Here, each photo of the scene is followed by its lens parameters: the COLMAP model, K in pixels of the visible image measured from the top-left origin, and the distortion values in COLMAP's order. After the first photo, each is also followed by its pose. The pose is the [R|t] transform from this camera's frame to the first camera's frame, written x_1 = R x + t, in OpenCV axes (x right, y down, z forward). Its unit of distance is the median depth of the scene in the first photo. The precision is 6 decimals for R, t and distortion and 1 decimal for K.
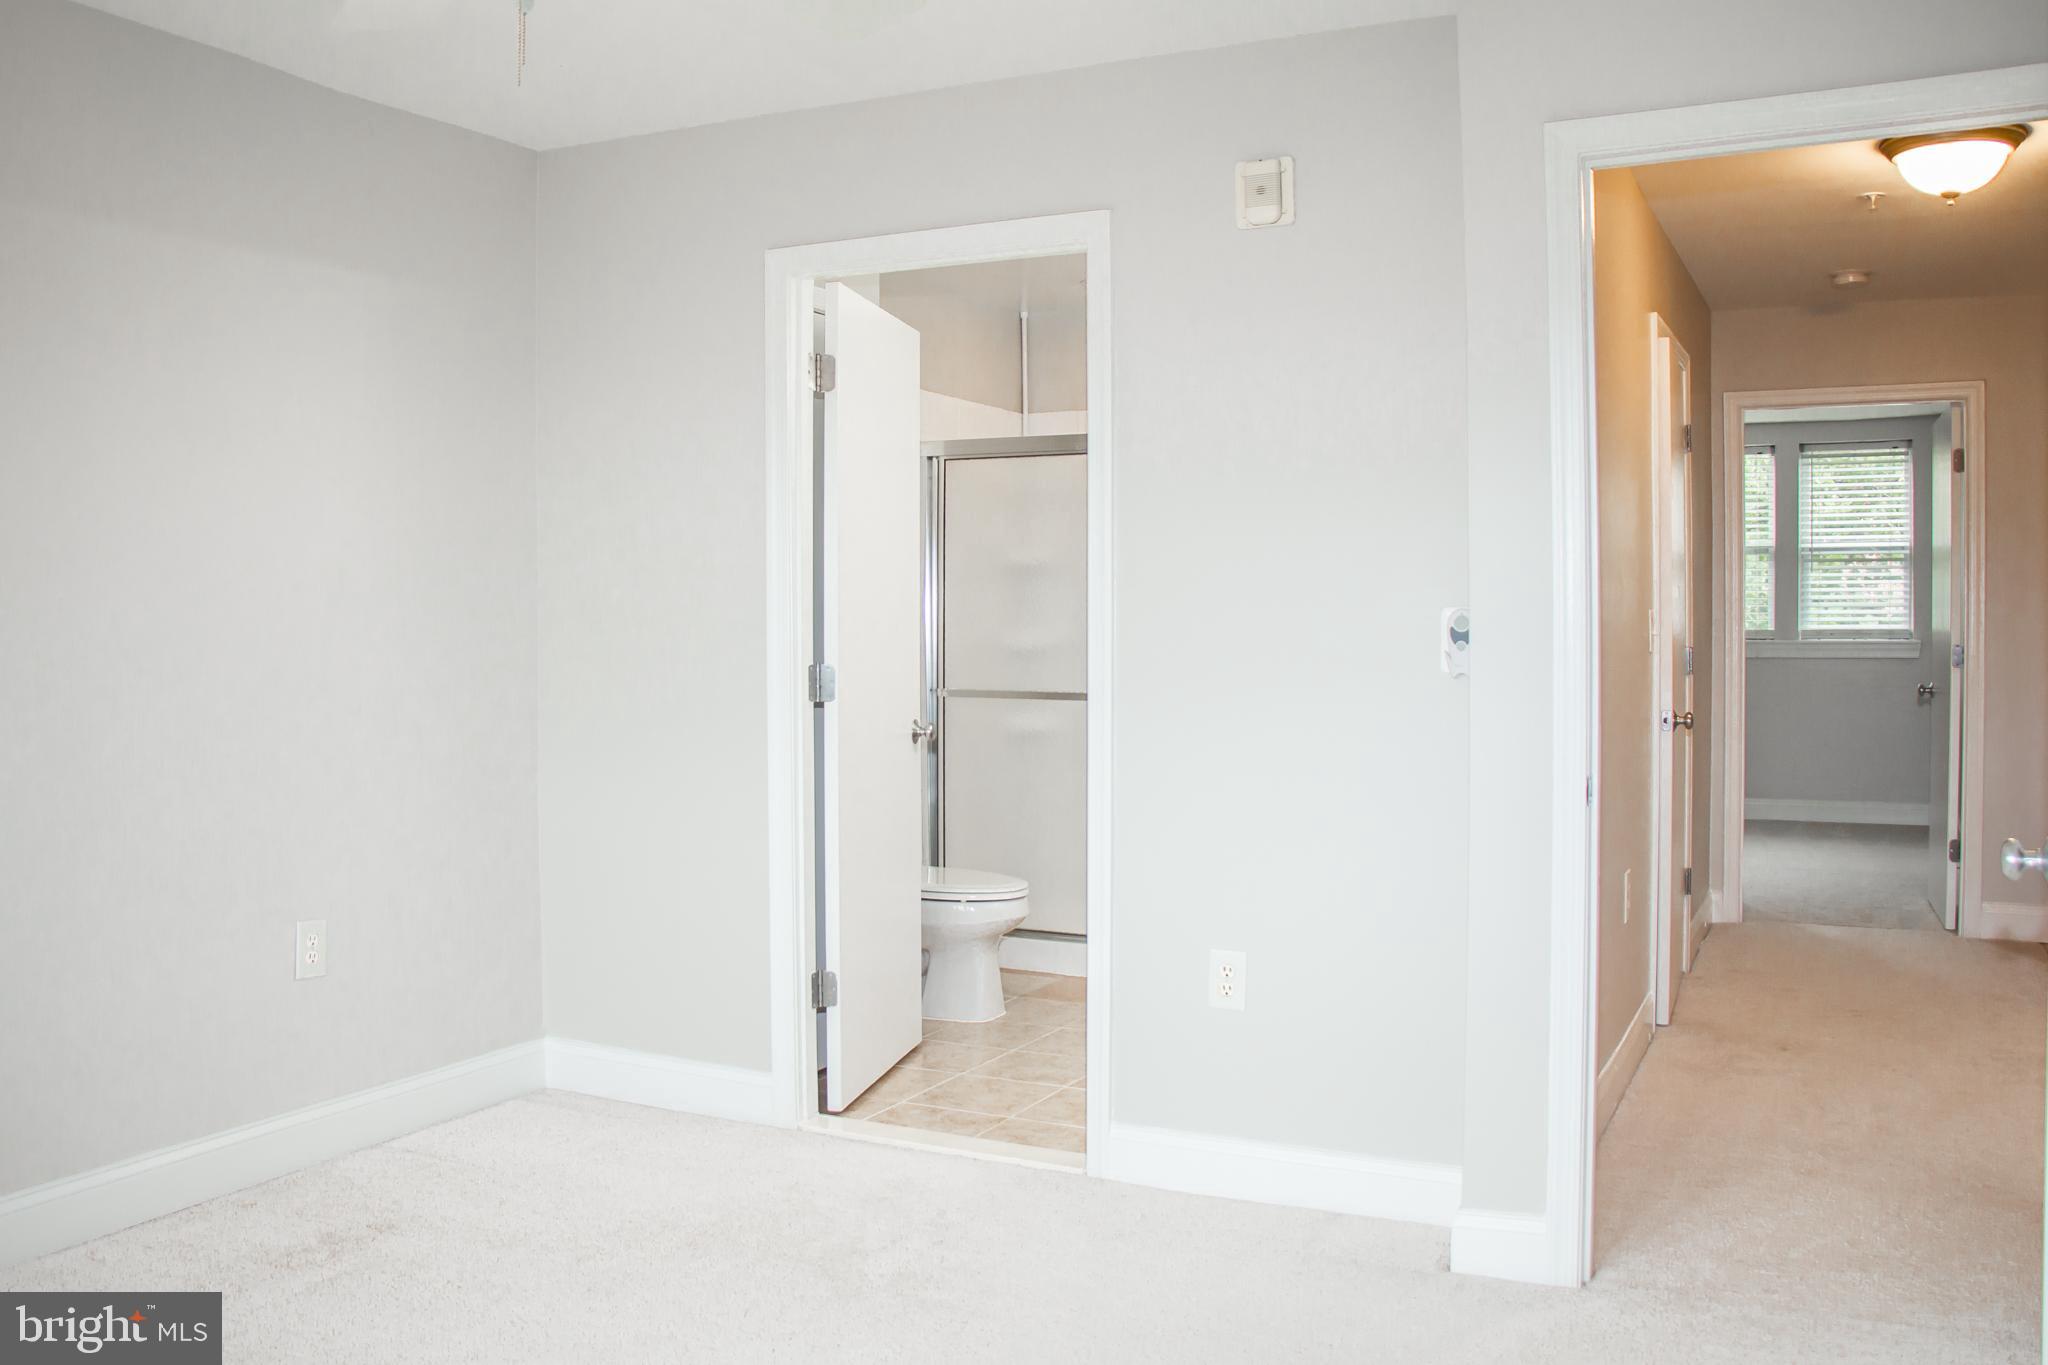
lens RADIAL K [[1706.1, 0, 1024.0], [0, 1706.1, 682.5], [0, 0, 1]] dist [-0.057905, 0.135847]
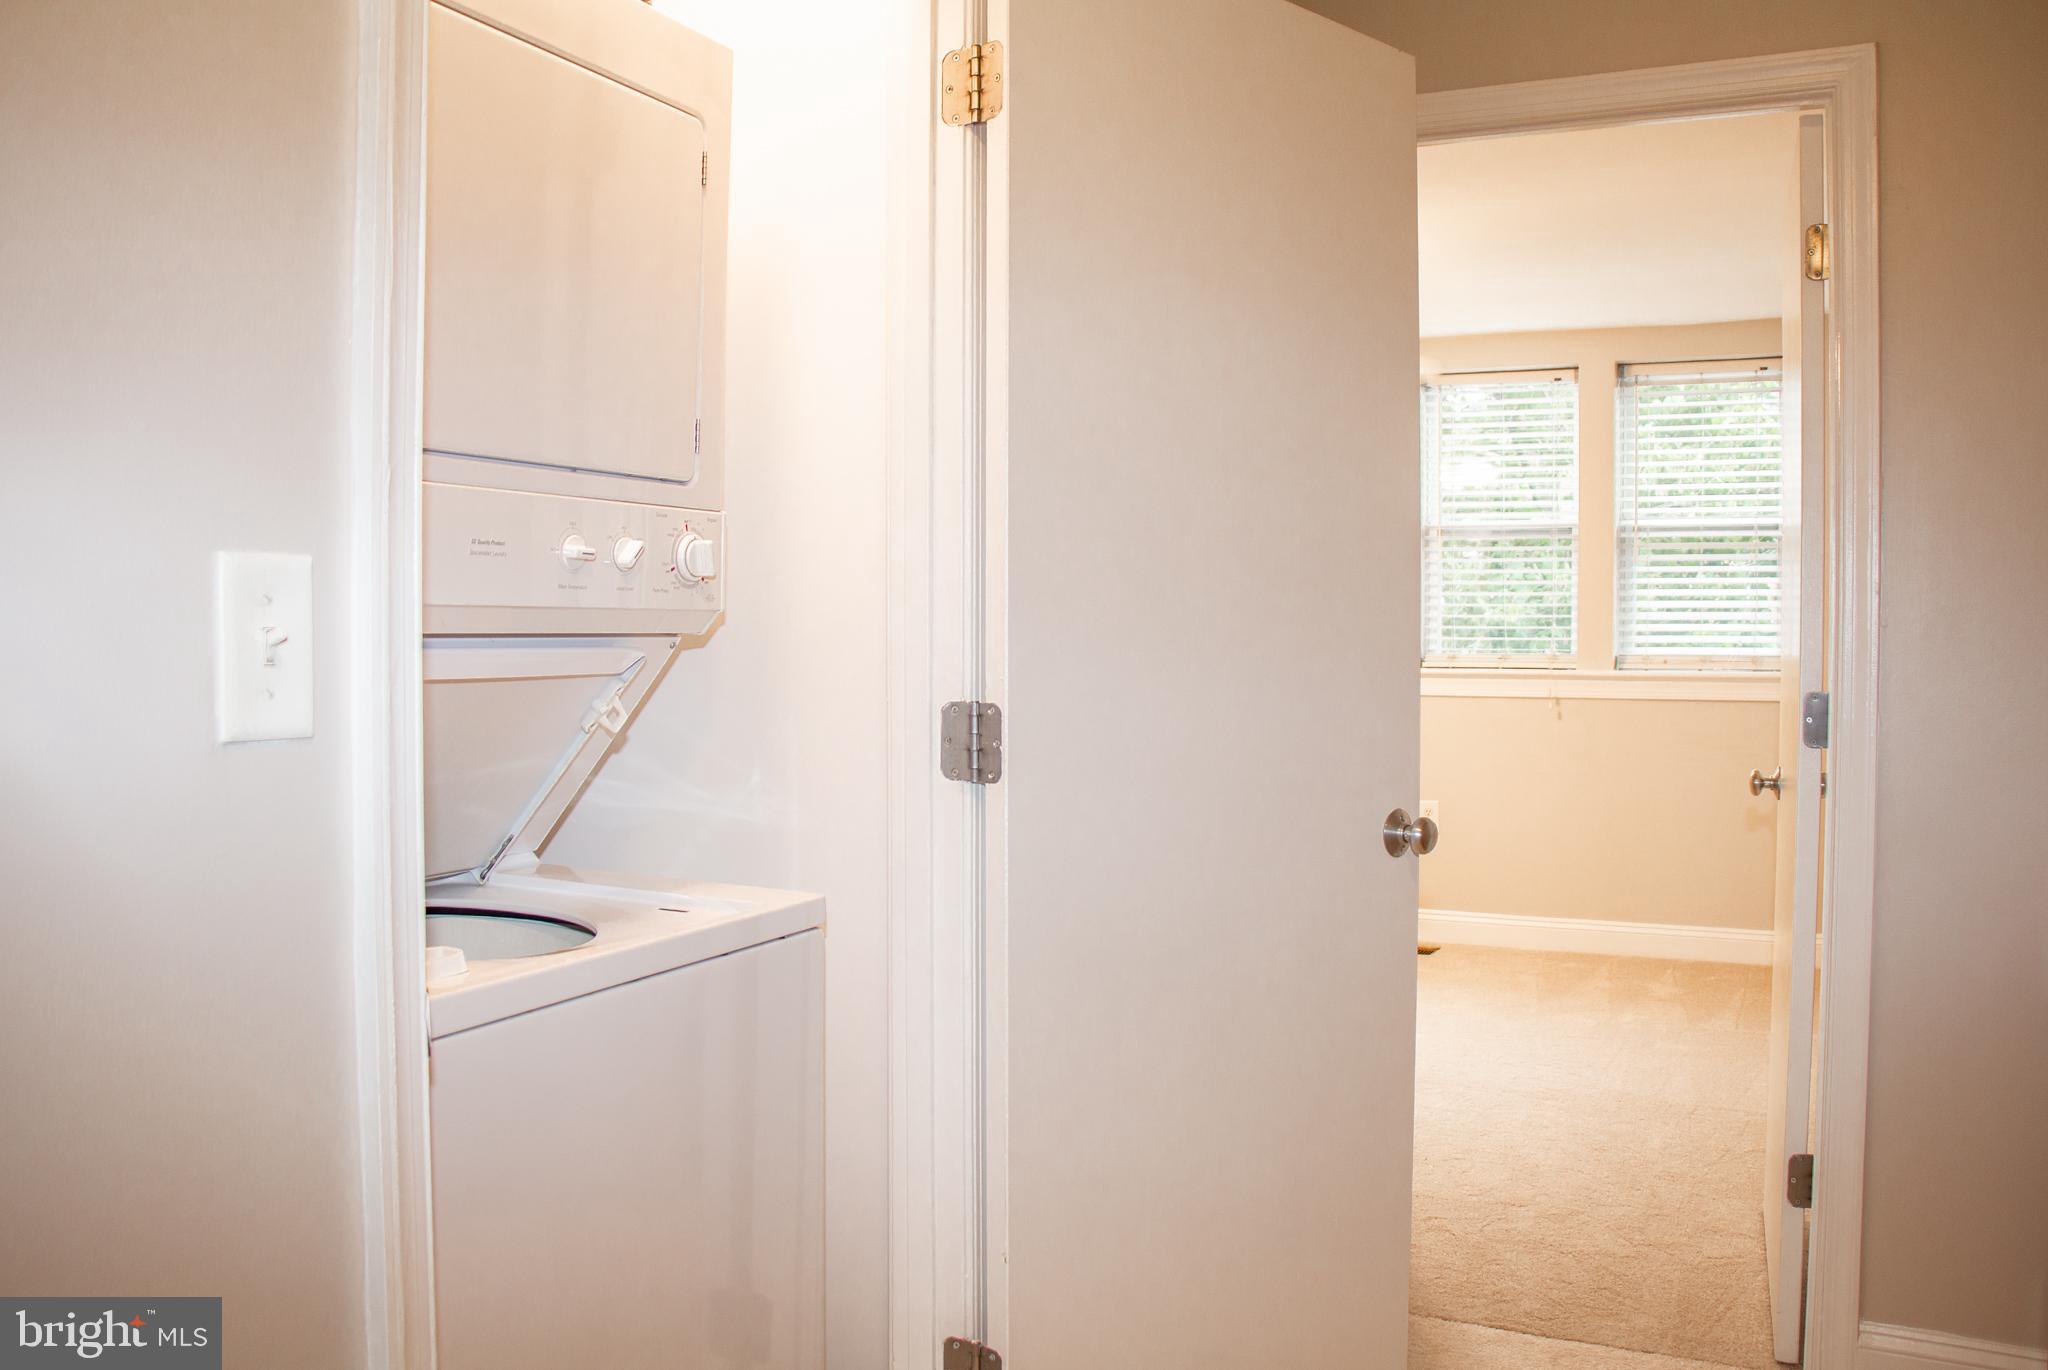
lens RADIAL K [[1706.1, 0, 1024.0], [0, 1706.1, 685.0], [0, 0, 1]] dist [-0.057905, 0.135847]
pose [[0.999290, 0.008480, 0.036712, 0.100962], [-0.008338, 0.999957, -0.004024, -0.005569], [-0.036744, 0.003715, 0.999318, 0.174287]]
